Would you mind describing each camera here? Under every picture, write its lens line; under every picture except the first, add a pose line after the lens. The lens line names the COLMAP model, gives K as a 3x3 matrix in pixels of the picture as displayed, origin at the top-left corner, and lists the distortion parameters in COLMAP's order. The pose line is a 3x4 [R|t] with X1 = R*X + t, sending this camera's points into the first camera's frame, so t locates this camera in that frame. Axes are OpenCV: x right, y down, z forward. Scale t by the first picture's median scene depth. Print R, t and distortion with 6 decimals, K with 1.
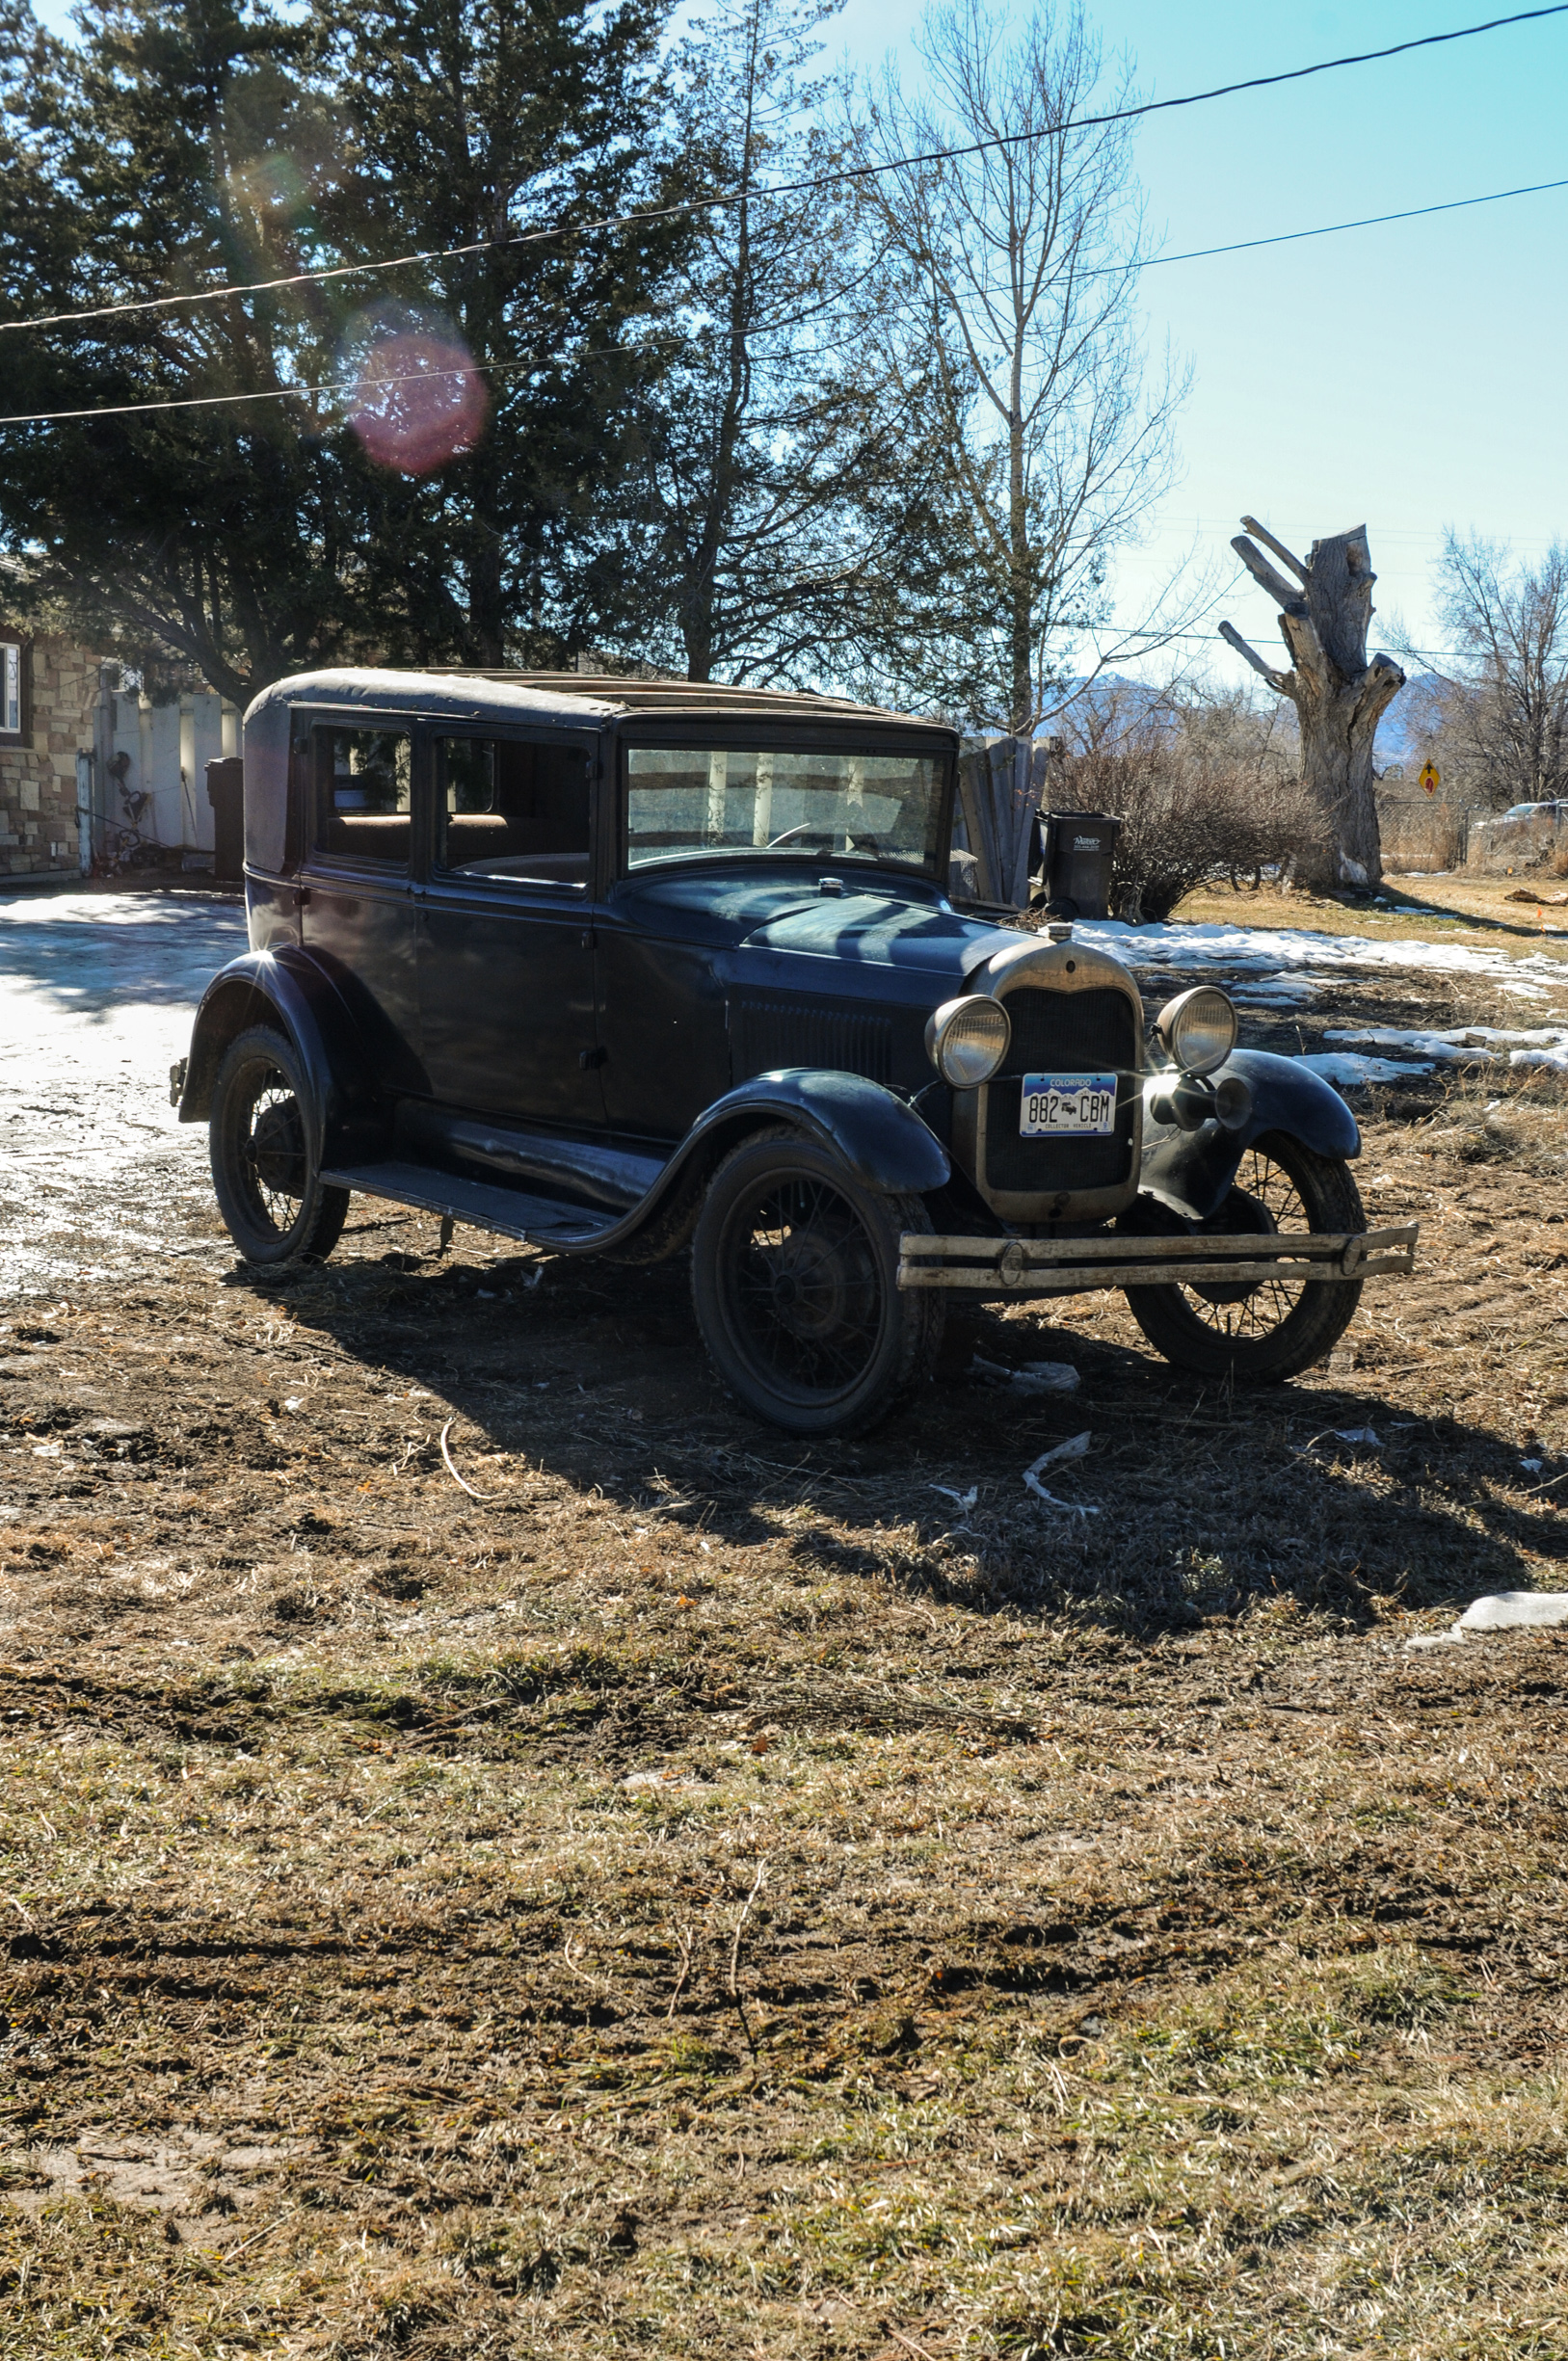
lens RADIAL K [[3090.8, 0, 784.0], [0, 3090.8, 1180.5], [0, 0, 1]] dist [-0.183094, 0.291023]
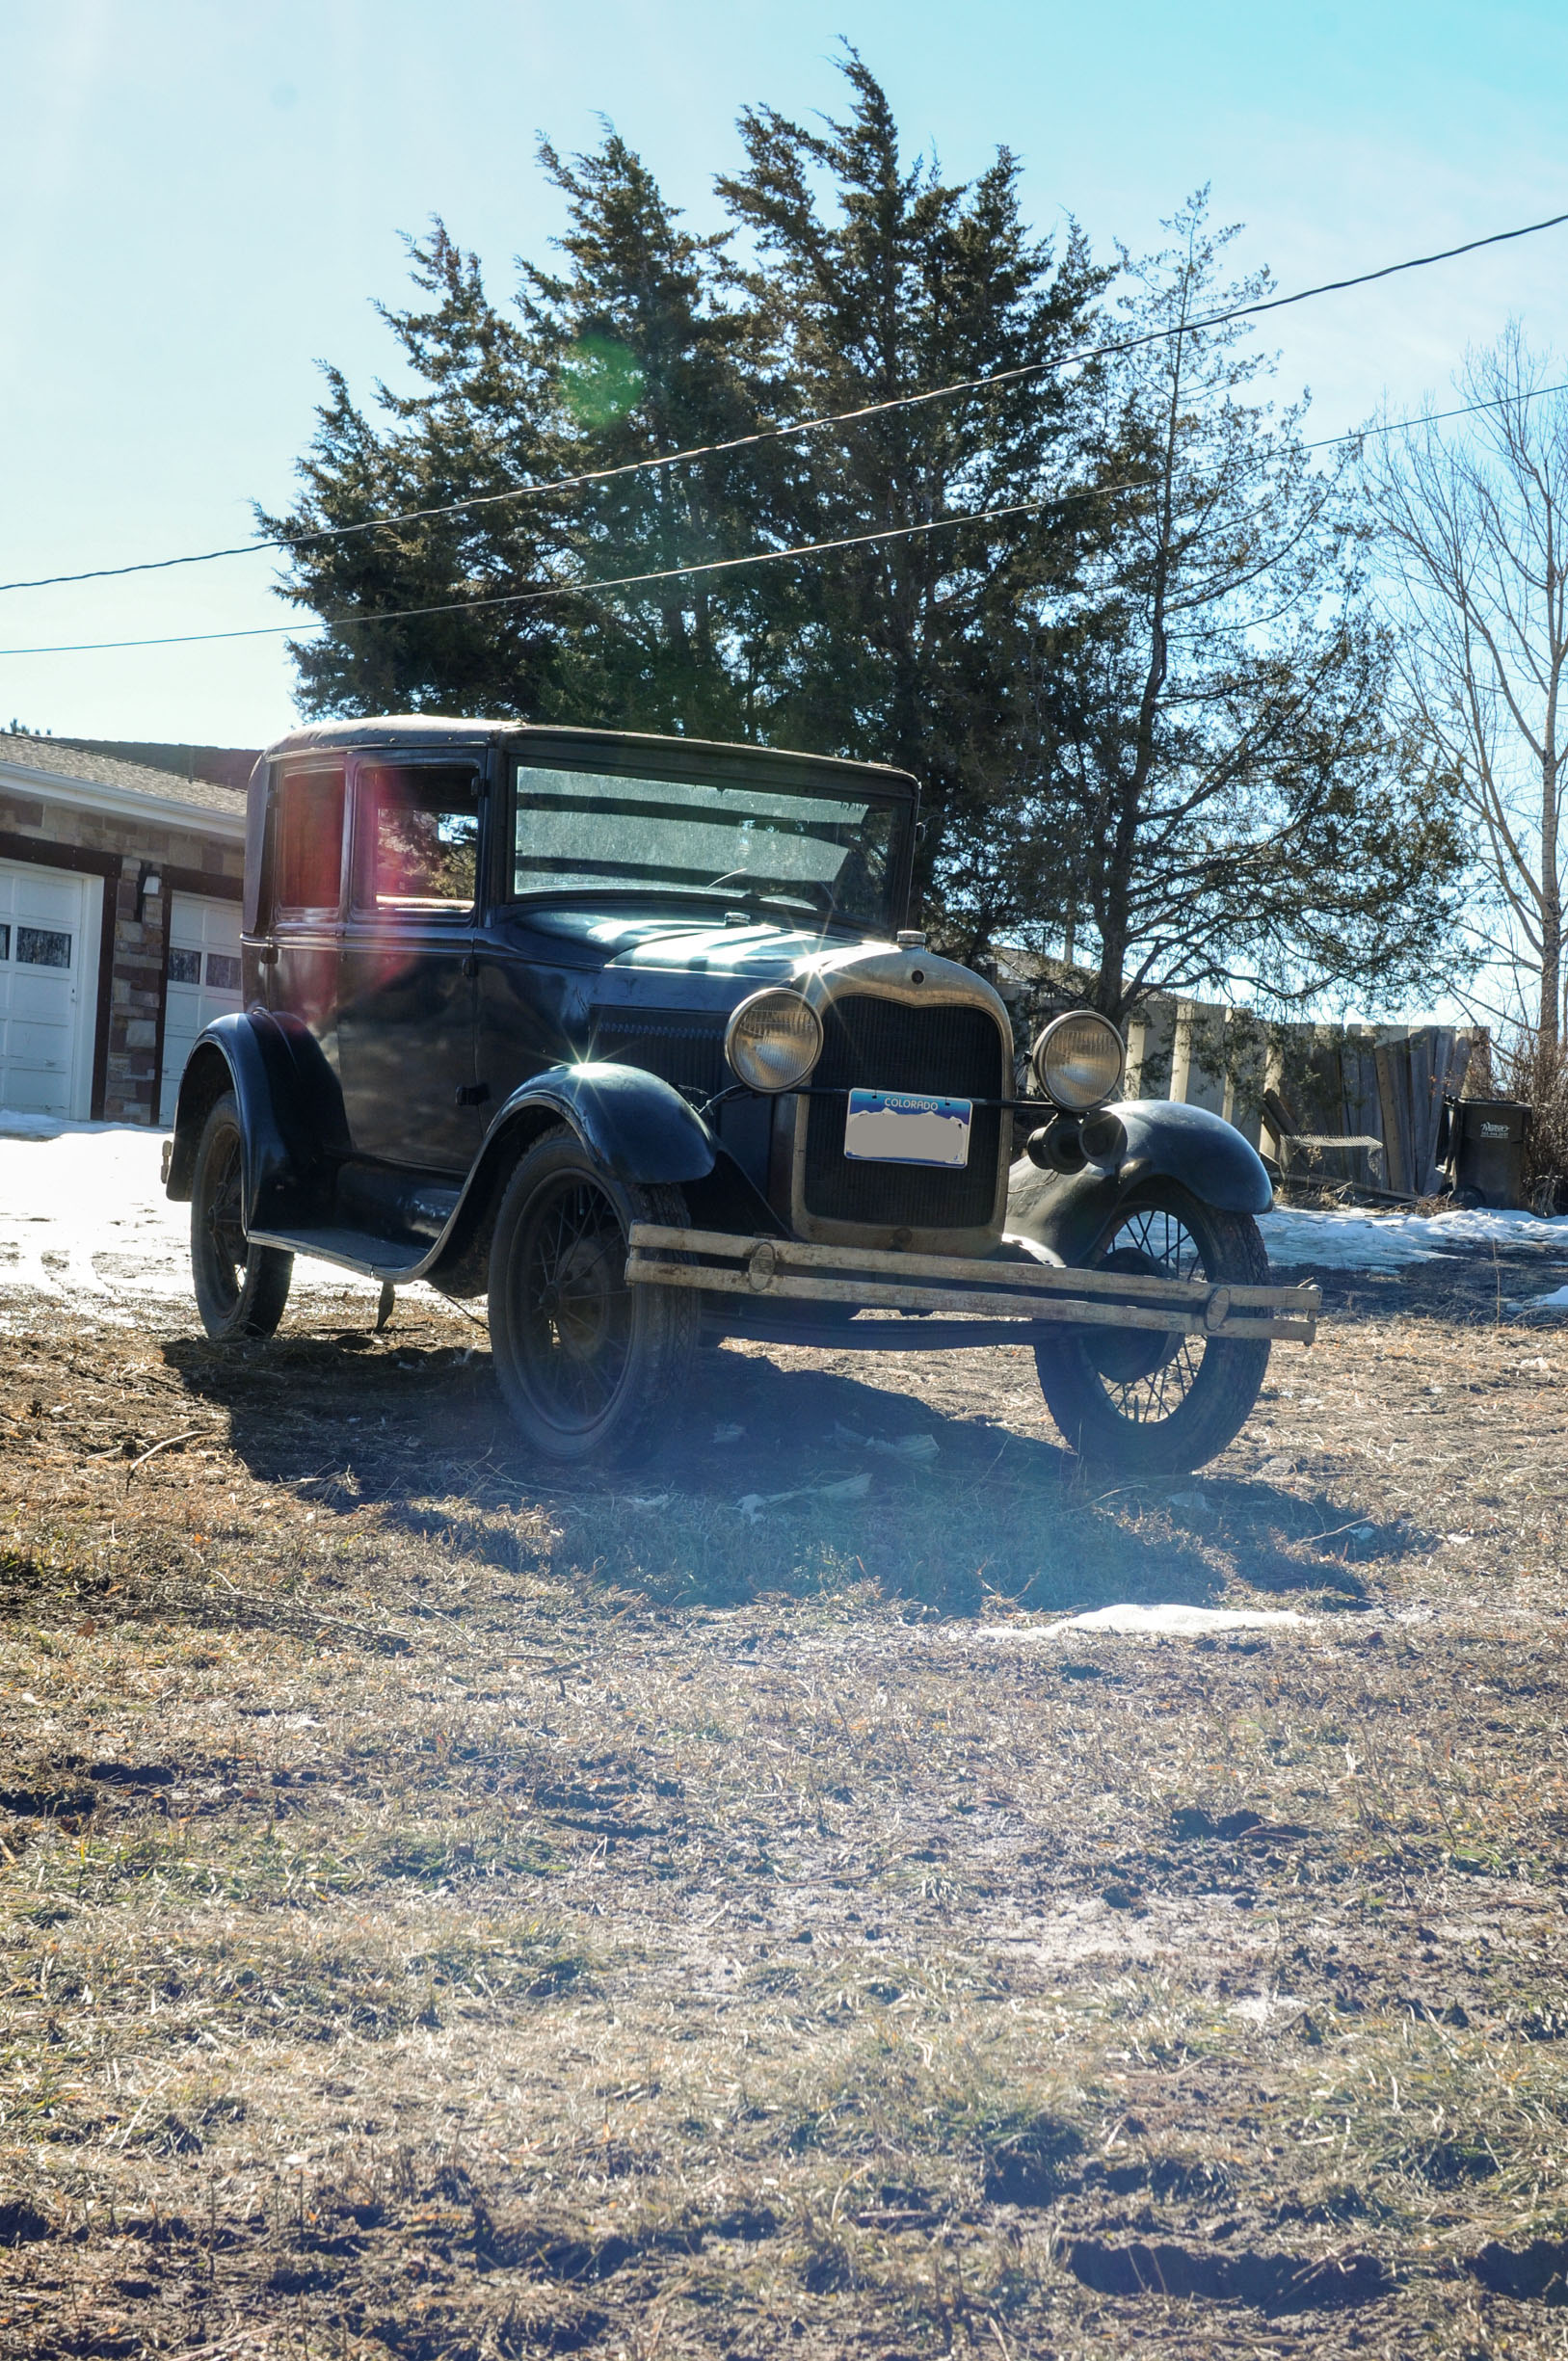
lens RADIAL K [[3090.8, 0, 784.0], [0, 3090.8, 1180.5], [0, 0, 1]] dist [-0.183094, 0.291023]
pose [[0.980540, 0.034742, -0.193220, 0.065297], [-0.057608, 0.991808, -0.114012, 0.026926], [0.187676, 0.122924, 0.974509, 0.032368]]
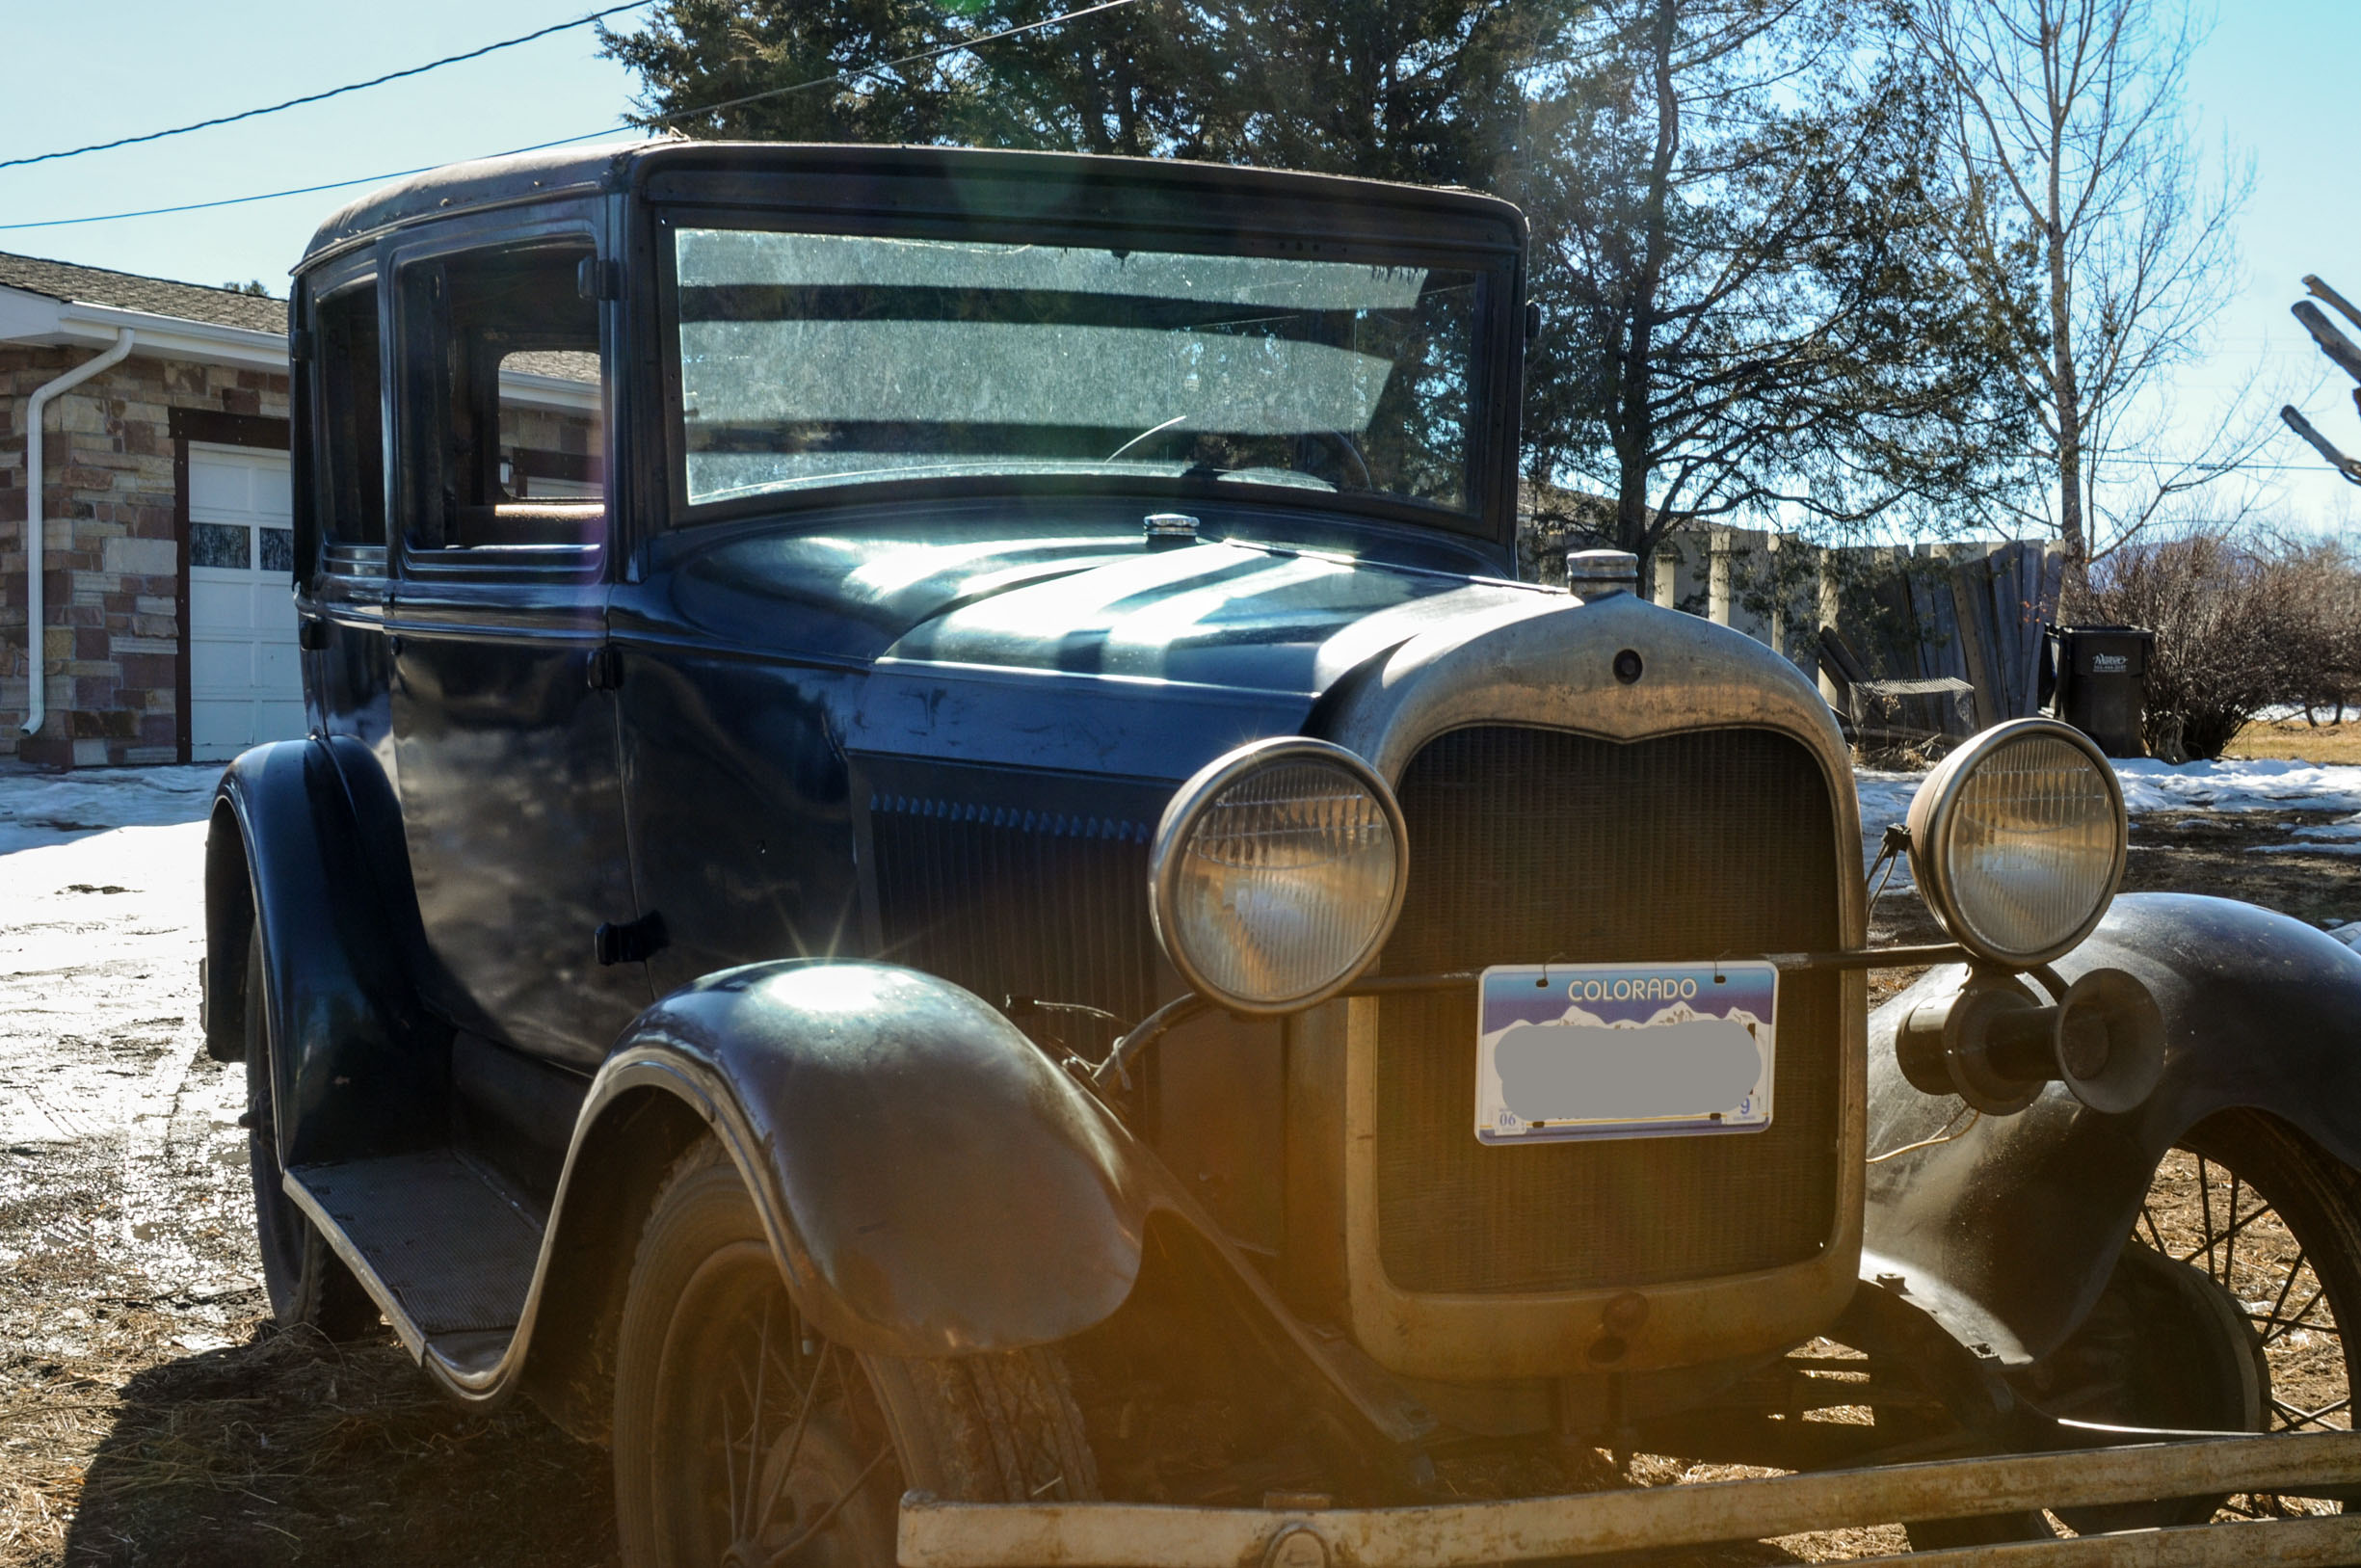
lens RADIAL K [[3090.8, 0, 1180.5], [0, 3090.8, 784.0], [0, 0, 1]] dist [-0.183094, 0.291023]
pose [[0.975731, -0.022798, -0.217784, 0.033812], [0.002785, 0.995777, -0.091763, -0.006449], [0.218957, 0.088930, 0.971674, 0.180102]]
